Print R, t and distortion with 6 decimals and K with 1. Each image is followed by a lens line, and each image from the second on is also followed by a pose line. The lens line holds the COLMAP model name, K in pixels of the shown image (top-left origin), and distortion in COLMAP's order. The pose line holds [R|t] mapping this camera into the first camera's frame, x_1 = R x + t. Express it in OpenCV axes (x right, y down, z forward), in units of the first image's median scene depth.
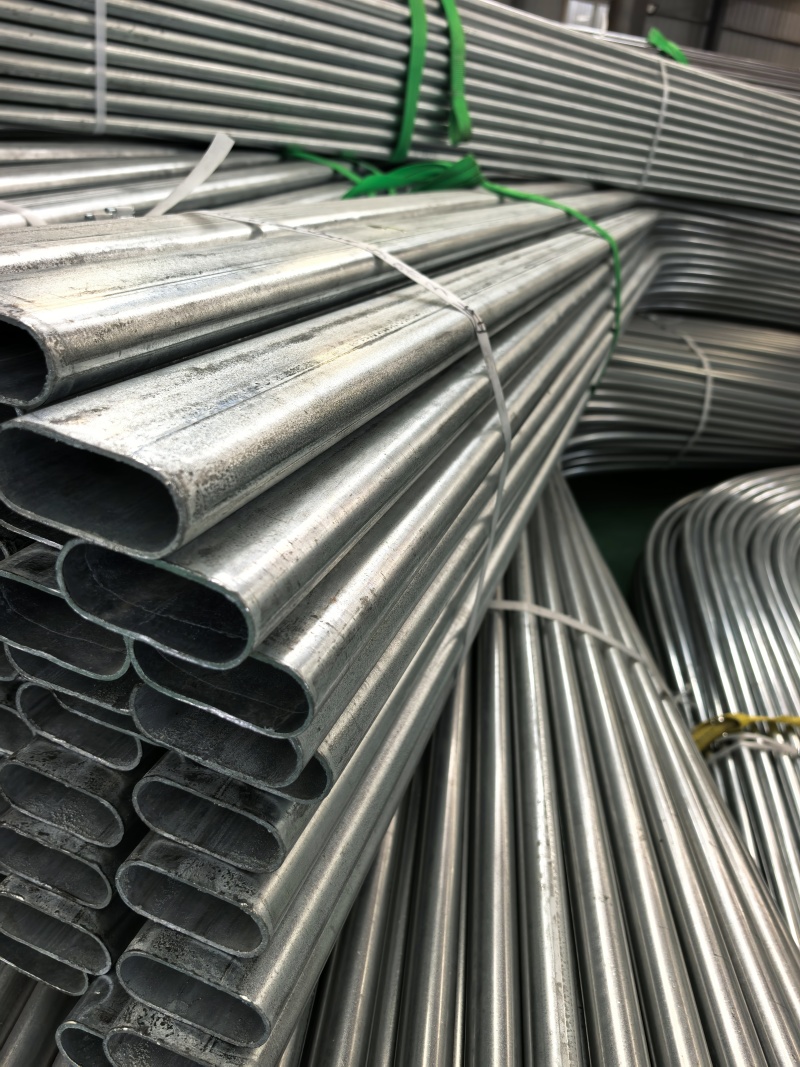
lens RADIAL K [[860.3, 0, 353.9], [0, 860.3, 534.8], [0, 0, 1]] dist [-0.102609, 0.134760]
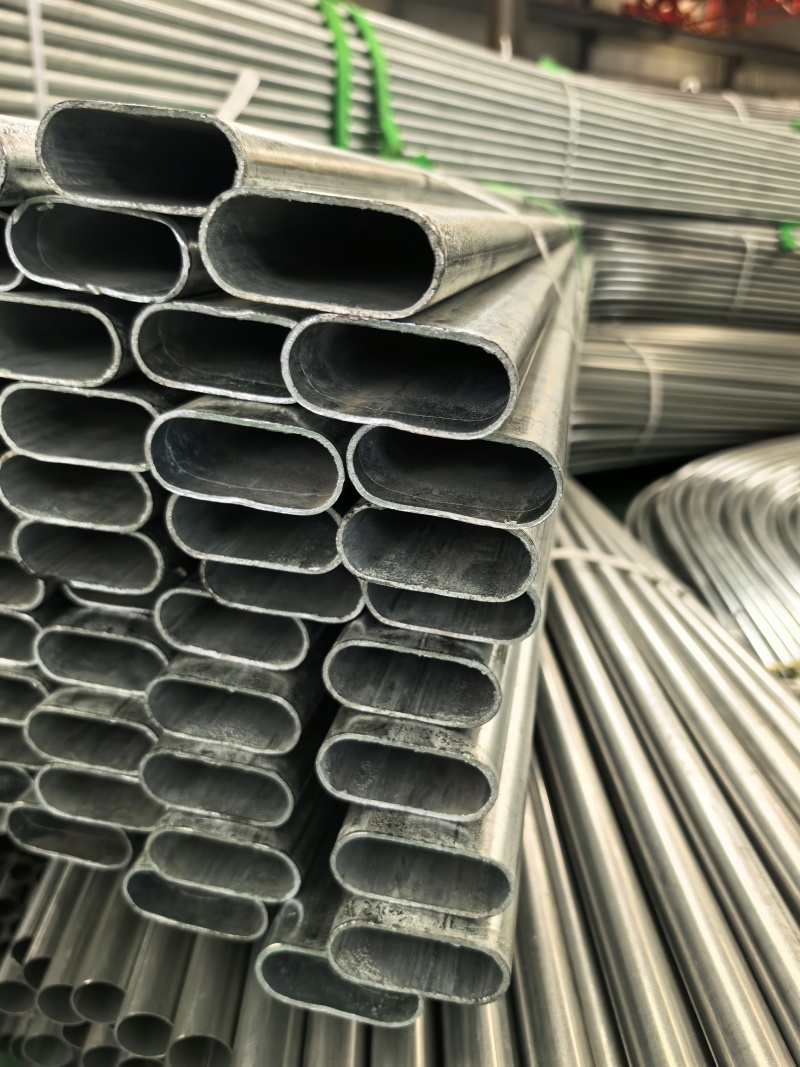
lens RADIAL K [[862.2, 0, 400.0], [0, 862.2, 533.5], [0, 0, 1]] dist [-0.001523, -0.009761]
pose [[0.986225, -0.127664, 0.105175, -0.237835], [0.133373, 0.989847, -0.049141, 0.200033], [-0.097833, 0.062491, 0.993239, 0.041038]]
